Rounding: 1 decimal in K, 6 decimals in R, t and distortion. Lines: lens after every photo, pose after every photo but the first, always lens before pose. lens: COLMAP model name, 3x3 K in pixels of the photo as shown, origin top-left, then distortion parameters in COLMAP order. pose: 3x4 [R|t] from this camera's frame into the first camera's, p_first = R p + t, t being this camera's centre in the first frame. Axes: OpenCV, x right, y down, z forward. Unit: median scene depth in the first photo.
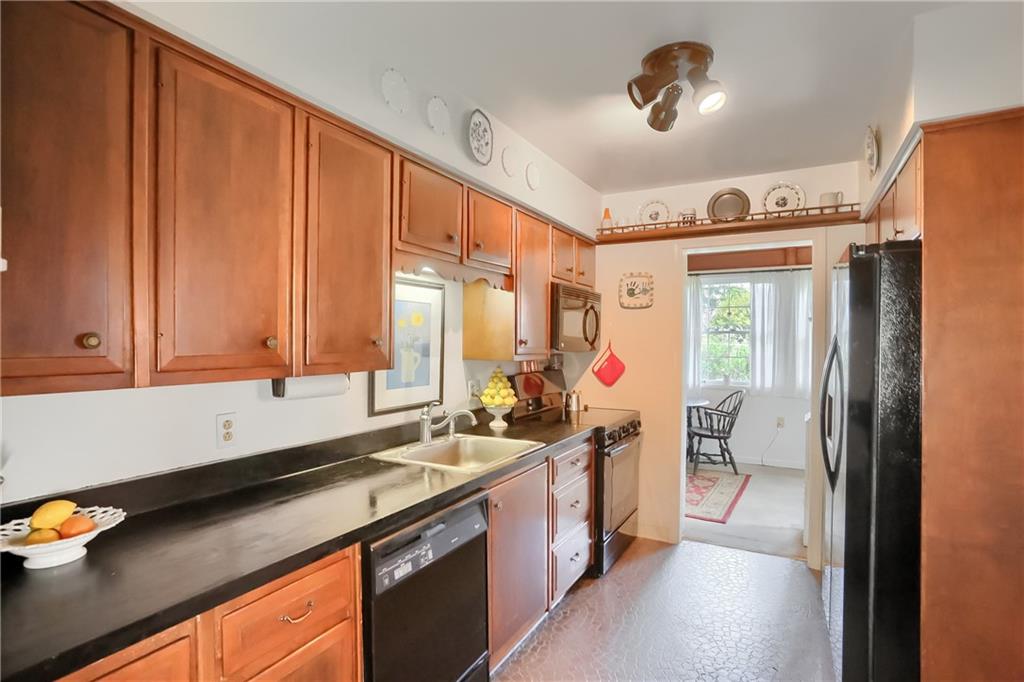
lens RADIAL K [[493.3, 0, 509.7], [0, 493.3, 339.8], [0, 0, 1]] dist [-0.028447, 0.003899]
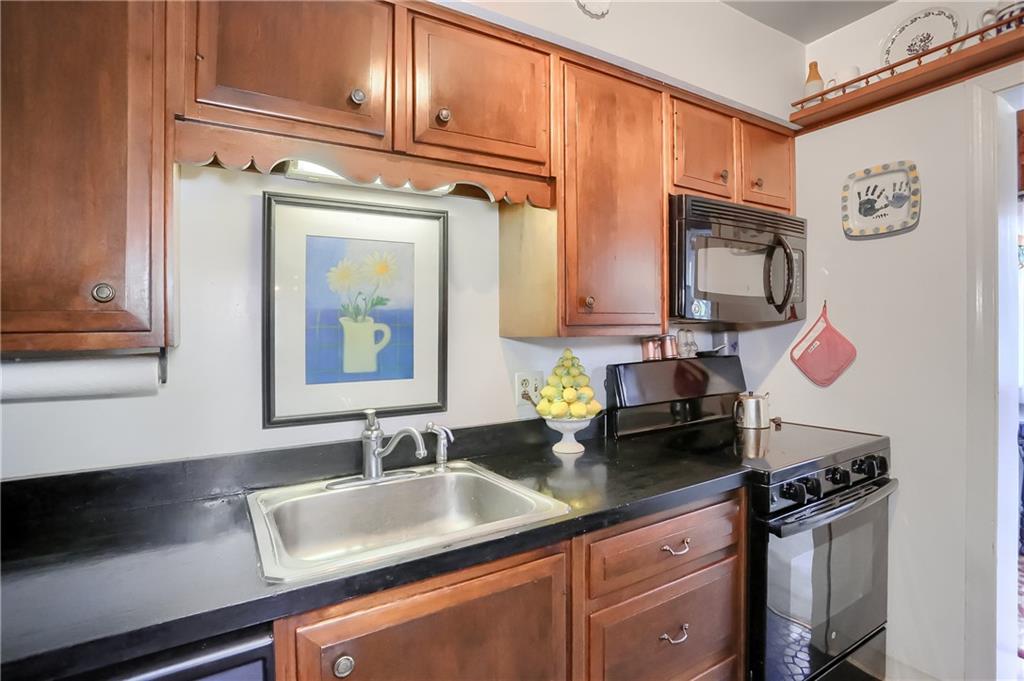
lens RADIAL K [[493.3, 0, 512.0], [0, 493.3, 336.7], [0, 0, 1]] dist [-0.028447, 0.003899]
pose [[0.875456, -0.020912, -0.482845, 0.172658], [0.026108, 0.999651, 0.004042, 0.030774], [0.482592, -0.016145, 0.875696, 0.389661]]
